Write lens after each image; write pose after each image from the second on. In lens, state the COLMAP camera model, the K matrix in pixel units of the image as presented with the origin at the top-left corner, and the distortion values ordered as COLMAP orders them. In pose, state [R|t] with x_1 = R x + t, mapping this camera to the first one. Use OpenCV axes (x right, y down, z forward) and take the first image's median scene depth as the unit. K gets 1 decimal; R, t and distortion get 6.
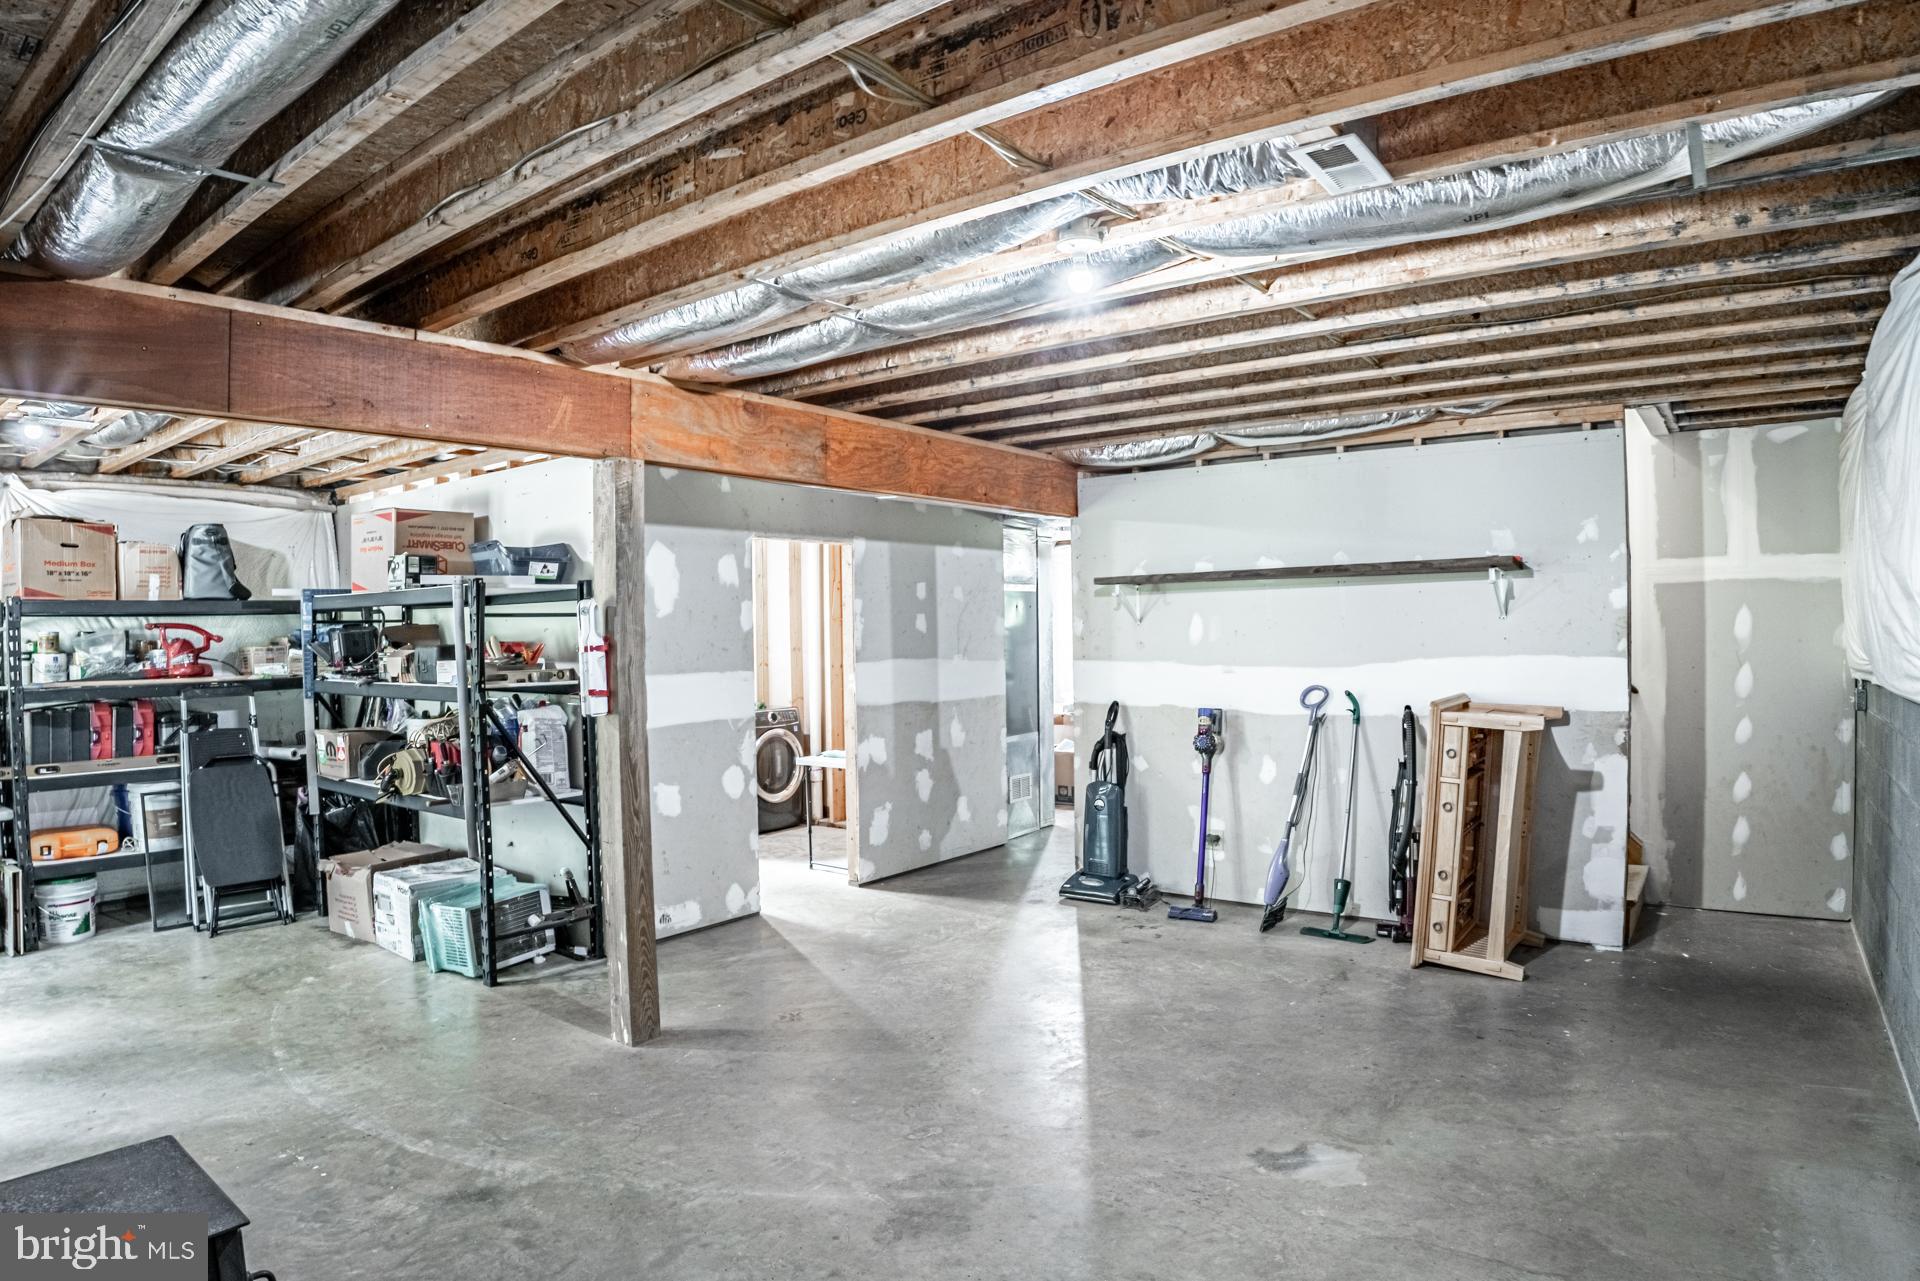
lens RADIAL K [[1113.1, 0, 956.3], [0, 1113.1, 643.1], [0, 0, 1]] dist [-0.157025, 0.045602]
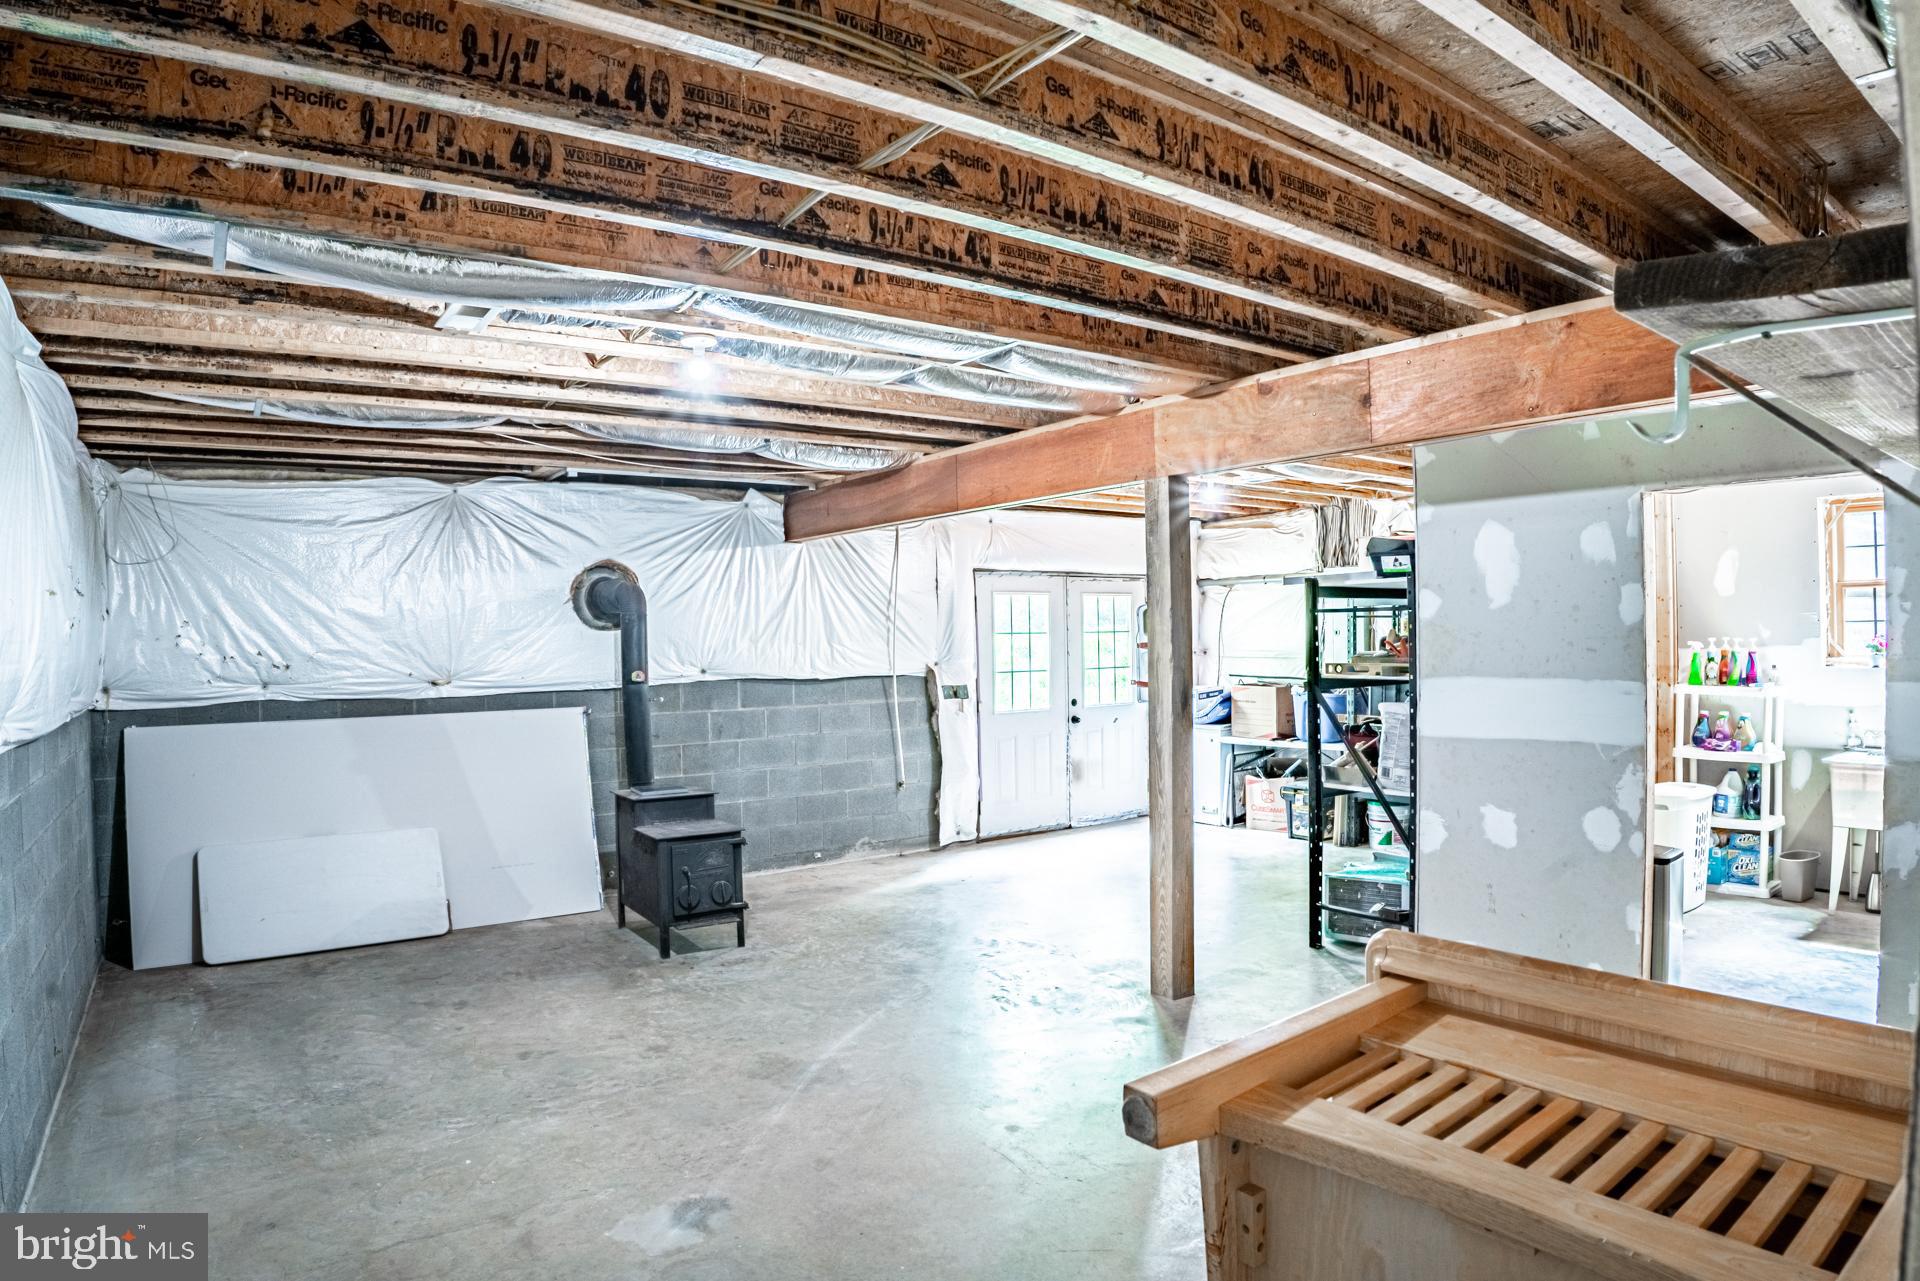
lens RADIAL K [[1113.1, 0, 956.3], [0, 1113.1, 643.1], [0, 0, 1]] dist [-0.157025, 0.045602]
pose [[-0.293779, 0.031057, -0.955369, 0.873211], [0.010456, 0.999517, 0.029277, -0.035157], [0.955816, -0.001388, -0.293962, 1.161458]]
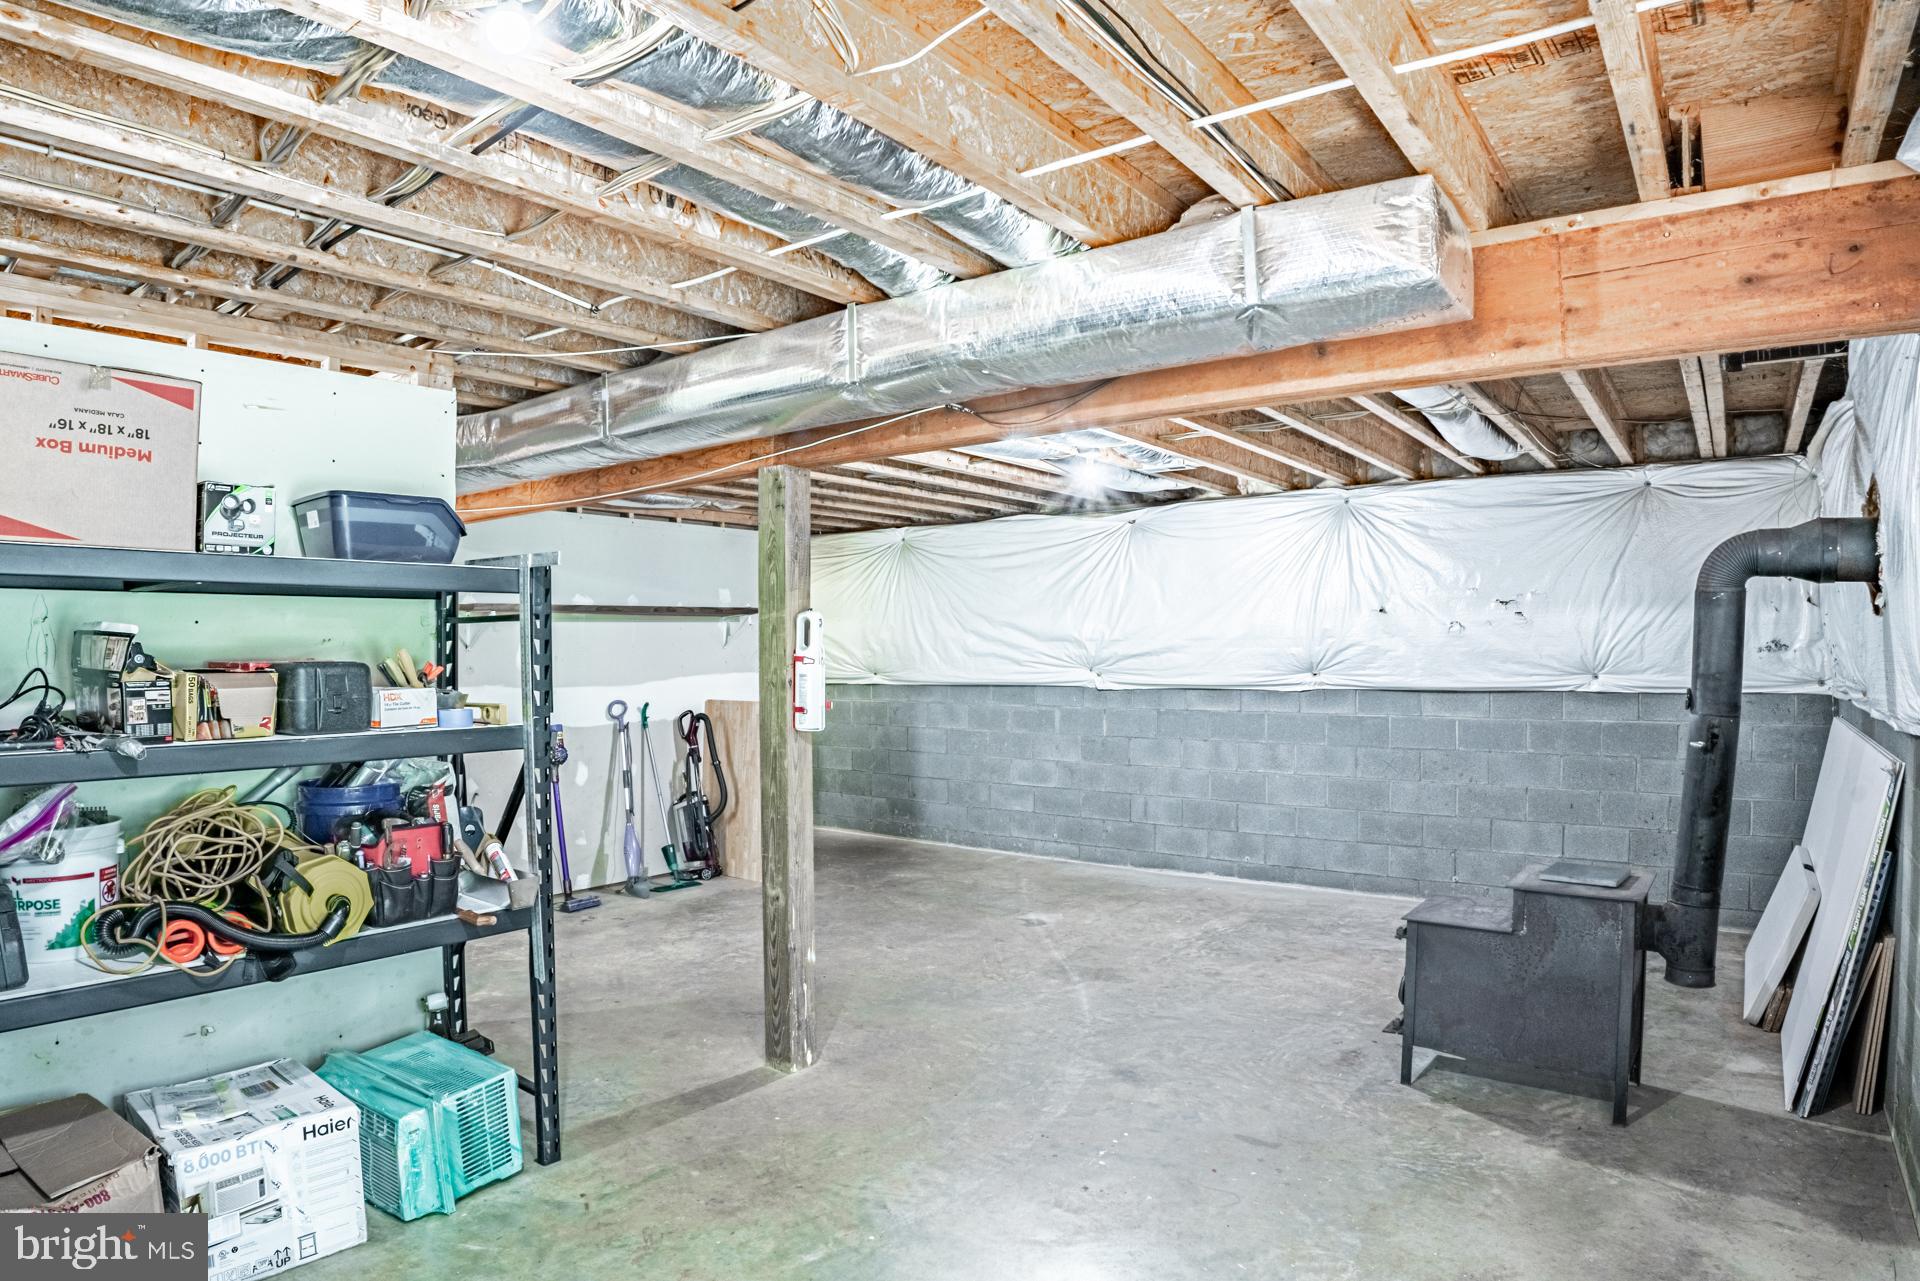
lens RADIAL K [[1113.1, 0, 956.3], [0, 1113.1, 643.1], [0, 0, 1]] dist [-0.157025, 0.045602]
pose [[0.001937, 0.020175, 0.999795, -1.335884], [0.021129, 0.999572, -0.020212, 0.009446], [-0.999775, 0.021163, 0.001510, 0.874486]]
